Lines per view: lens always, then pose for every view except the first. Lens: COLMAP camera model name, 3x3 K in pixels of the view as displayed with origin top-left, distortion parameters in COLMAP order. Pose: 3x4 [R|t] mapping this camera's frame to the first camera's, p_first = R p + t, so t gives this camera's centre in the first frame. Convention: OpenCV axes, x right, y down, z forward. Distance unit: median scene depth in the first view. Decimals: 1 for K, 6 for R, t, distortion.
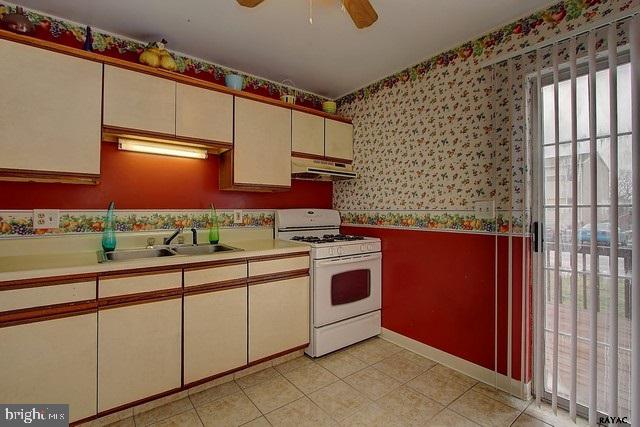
lens RADIAL K [[295.3, 0, 315.6], [0, 295.3, 210.2], [0, 0, 1]] dist [-0.009826, 0.001989]
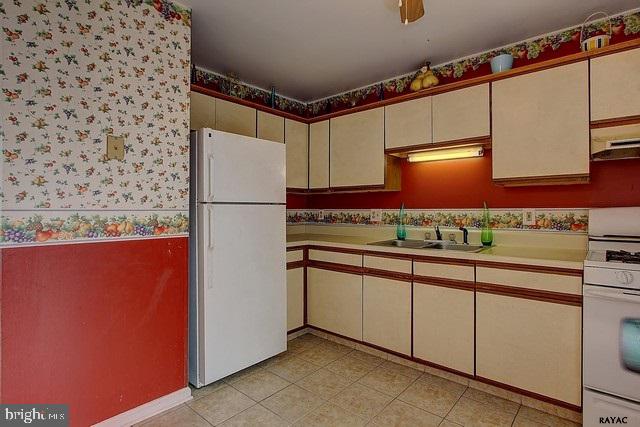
lens RADIAL K [[333.1, 0, 321.5], [0, 333.1, 212.3], [0, 0, 1]] dist [-0.009366, 0.002627]
pose [[0.210191, 0.006340, -0.977640, 0.598238], [0.001624, 0.999975, 0.006834, 0.001746], [0.977659, -0.003024, 0.210176, 0.273632]]
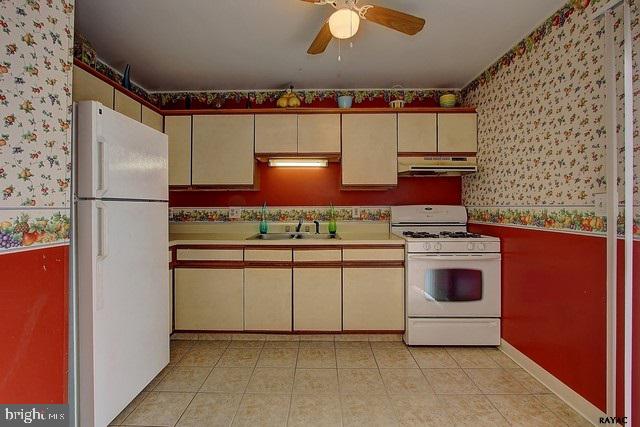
lens RADIAL K [[295.3, 0, 318.8], [0, 295.3, 207.2], [0, 0, 1]] dist [-0.009826, 0.001989]
pose [[0.792014, -0.003209, -0.610494, 0.394574], [0.004416, 0.999990, 0.000473, 0.000965], [0.610487, -0.003070, 0.792021, -0.036877]]
